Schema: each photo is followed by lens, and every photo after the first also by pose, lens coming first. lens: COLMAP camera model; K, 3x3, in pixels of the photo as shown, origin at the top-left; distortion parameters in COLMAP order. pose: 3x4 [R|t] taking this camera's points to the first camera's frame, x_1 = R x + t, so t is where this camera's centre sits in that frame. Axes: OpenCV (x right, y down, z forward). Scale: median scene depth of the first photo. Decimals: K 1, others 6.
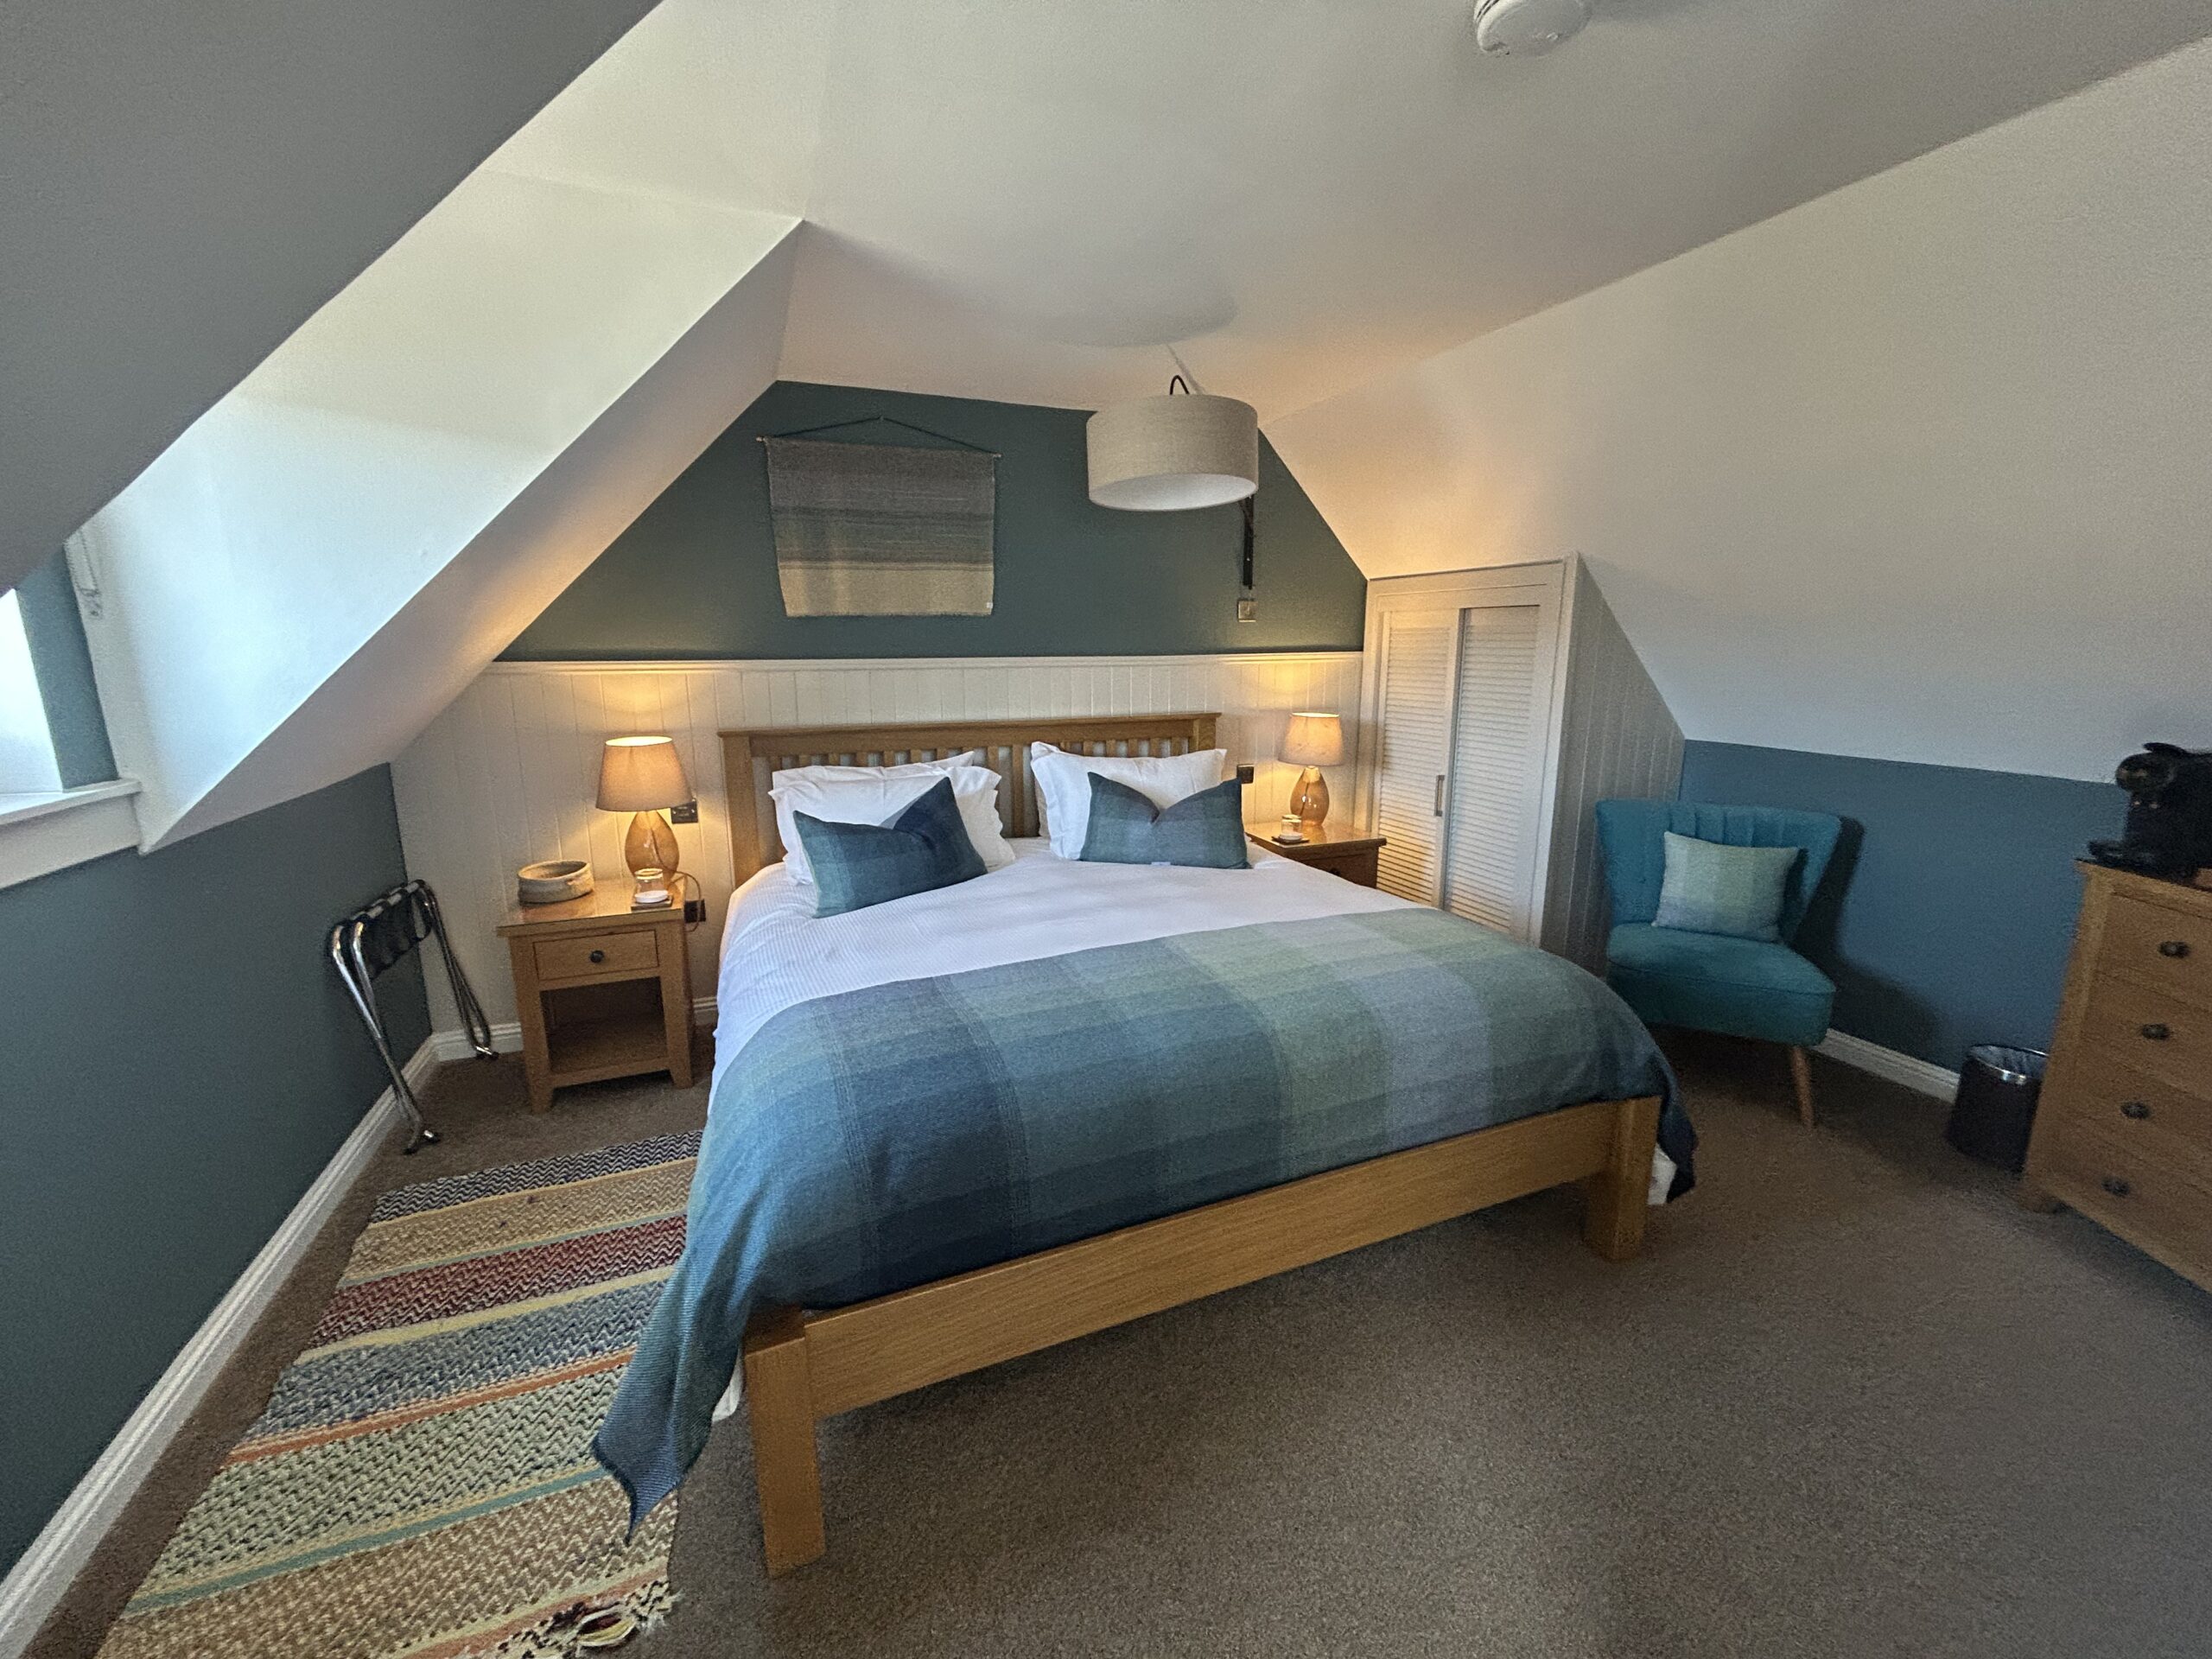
lens RADIAL K [[893.7, 0, 1103.9], [0, 893.7, 823.9], [0, 0, 1]] dist [-0.004435, 0.002890]
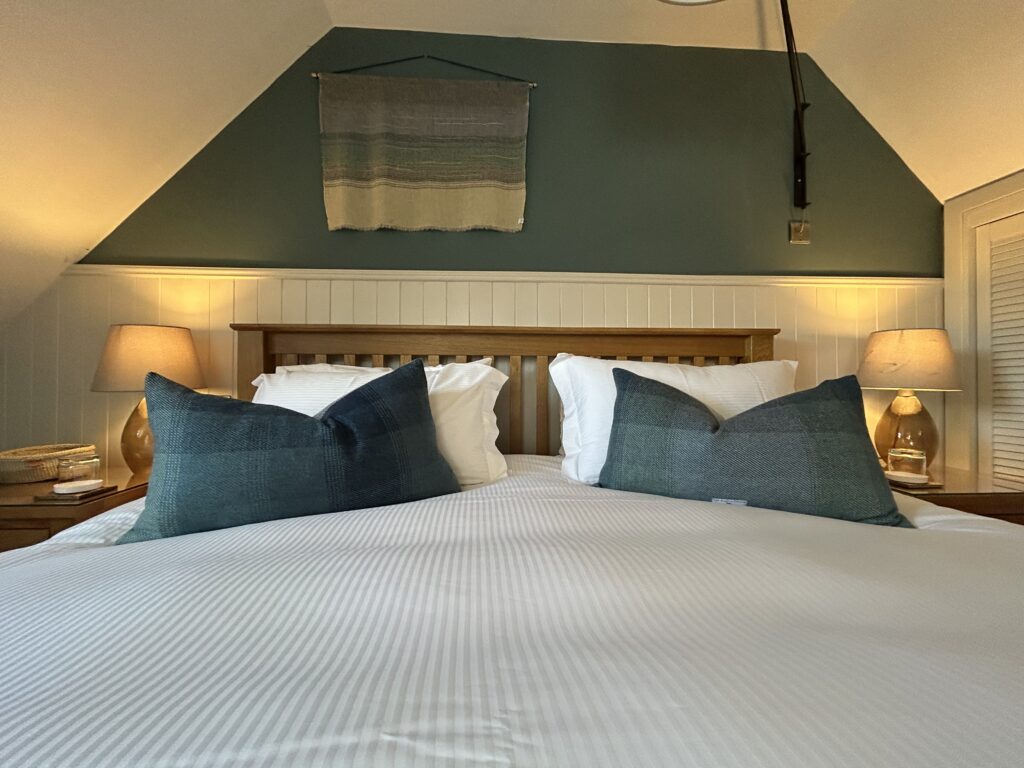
lens RADIAL K [[413.7, 0, 511.0], [0, 413.7, 381.4], [0, 0, 1]] dist [-0.004435, 0.002890]
pose [[0.947531, 0.000390, -0.319664, 0.011878], [-0.068962, 0.976702, -0.203220, 0.029946], [0.312137, 0.214602, 0.925482, 0.637088]]
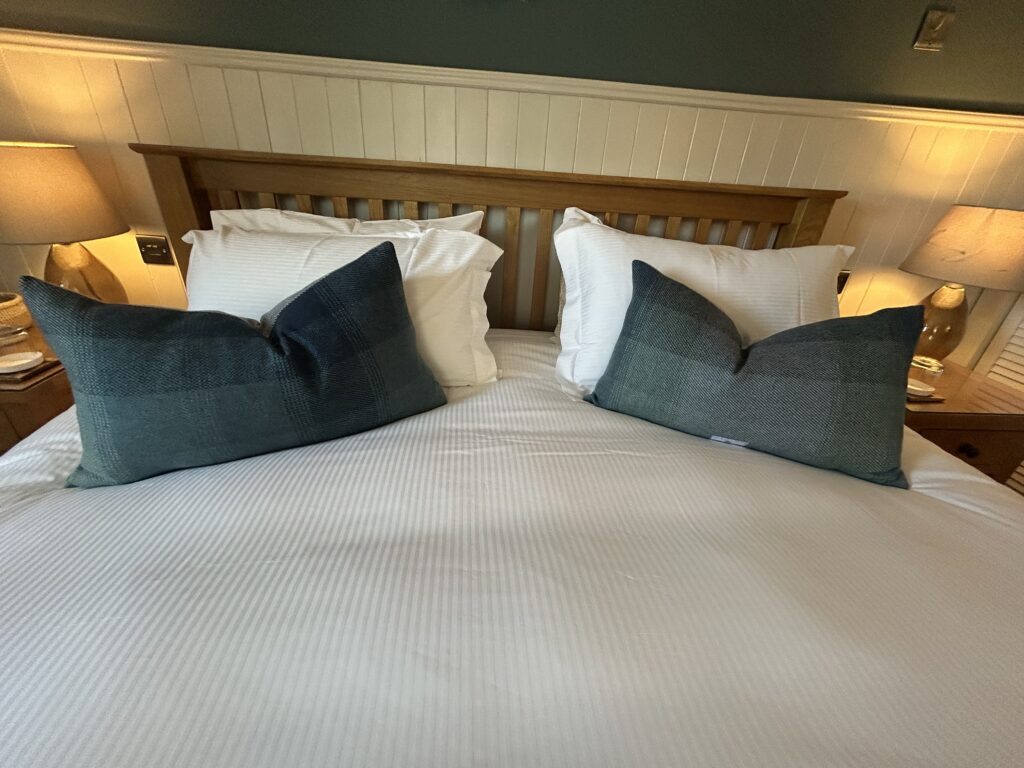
lens RADIAL K [[413.7, 0, 511.0], [0, 413.7, 381.4], [0, 0, 1]] dist [-0.004435, 0.002890]
pose [[0.948992, 0.194952, -0.247805, -0.010980], [-0.124263, 0.953577, 0.274317, -0.045178], [0.289780, -0.229532, 0.929163, 0.679428]]
